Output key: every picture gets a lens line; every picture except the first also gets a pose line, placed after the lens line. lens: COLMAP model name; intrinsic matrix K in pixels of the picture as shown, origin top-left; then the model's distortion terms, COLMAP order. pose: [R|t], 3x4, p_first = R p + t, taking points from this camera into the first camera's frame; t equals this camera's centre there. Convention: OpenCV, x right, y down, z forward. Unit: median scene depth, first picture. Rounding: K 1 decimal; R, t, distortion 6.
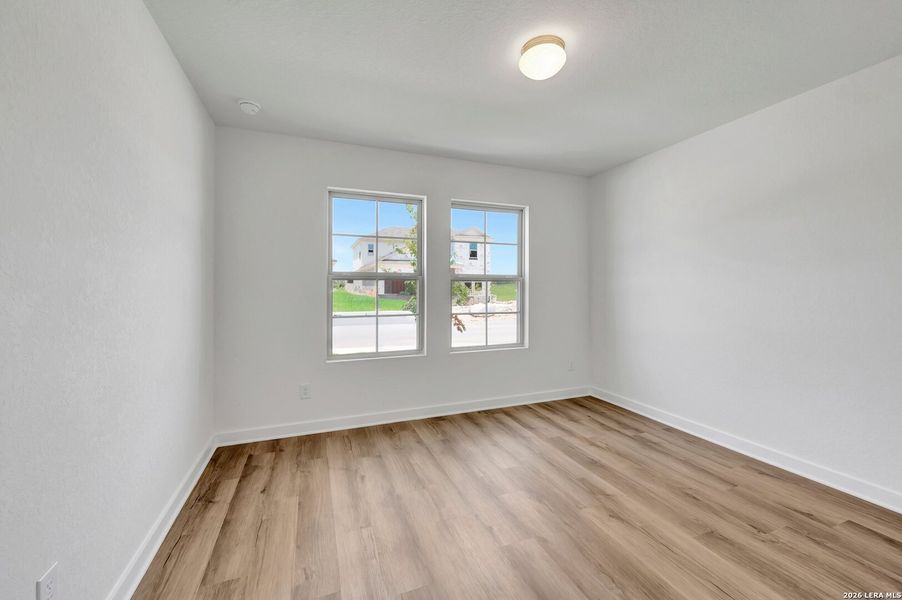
lens RADIAL K [[355.3, 0, 454.3], [0, 355.3, 301.3], [0, 0, 1]] dist [-0.000980, 0.000330]
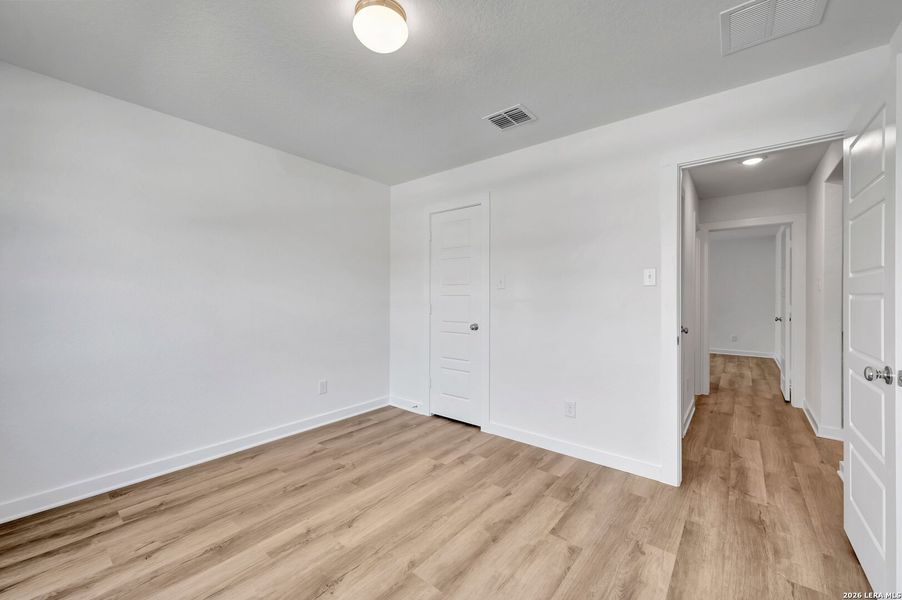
lens RADIAL K [[355.3, 0, 454.3], [0, 355.3, 301.3], [0, 0, 1]] dist [-0.000980, 0.000330]
pose [[-0.499764, -0.006115, 0.866140, -0.473374], [0.023581, 0.999508, 0.020663, -0.032246], [-0.865841, 0.030752, -0.499374, 1.028717]]
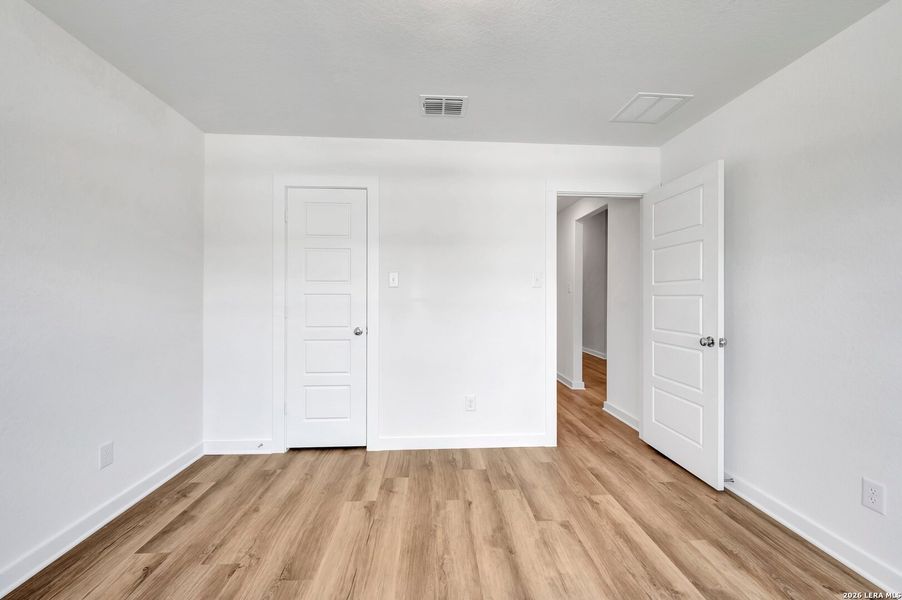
lens RADIAL K [[355.3, 0, 454.3], [0, 355.3, 301.3], [0, 0, 1]] dist [-0.000980, 0.000330]
pose [[-0.951540, -0.002073, 0.307518, 0.050354], [0.009232, 0.999334, 0.035301, -0.041046], [-0.307386, 0.036429, -0.950887, 1.308928]]
